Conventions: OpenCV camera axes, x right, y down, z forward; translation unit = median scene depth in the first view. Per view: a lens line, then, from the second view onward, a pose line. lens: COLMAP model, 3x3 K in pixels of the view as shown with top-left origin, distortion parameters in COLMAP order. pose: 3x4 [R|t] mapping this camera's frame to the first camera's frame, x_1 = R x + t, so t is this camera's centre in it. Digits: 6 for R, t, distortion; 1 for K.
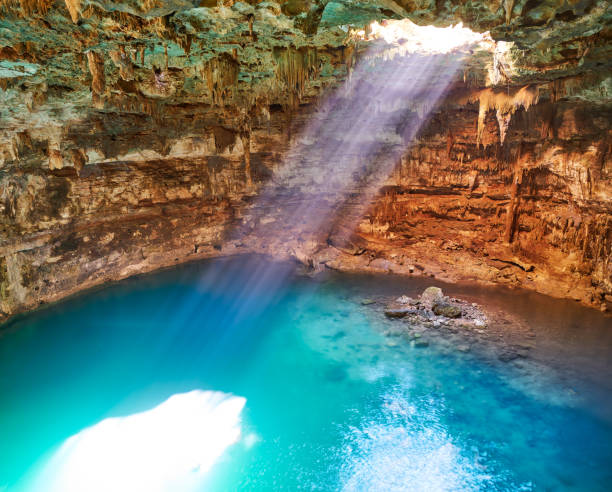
lens RADIAL K [[416.7, 0, 294.9], [0, 416.7, 290.1], [0, 0, 1]] dist [-0.048116, 0.030902]
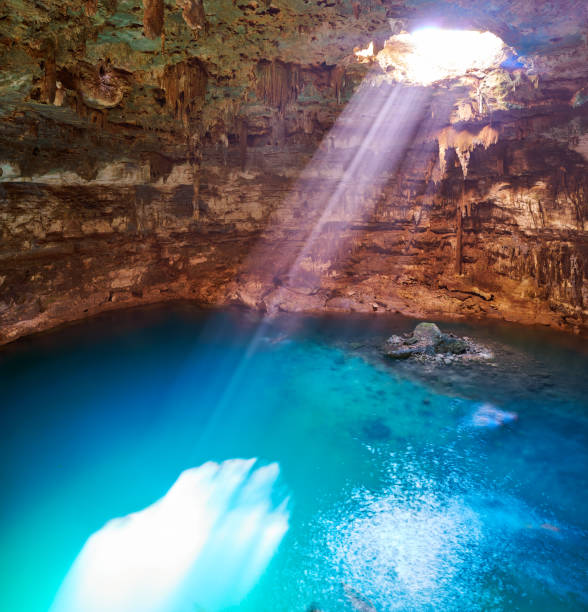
lens RADIAL K [[417.3, 0, 296.9], [0, 417.3, 200.3], [0, 0, 1]] dist [-0.053282, 0.048242]
pose [[0.944552, 0.029689, 0.327017, -0.187269], [0.078245, 0.946866, -0.311965, 0.000592], [-0.318904, 0.320255, 0.892041, 0.143545]]
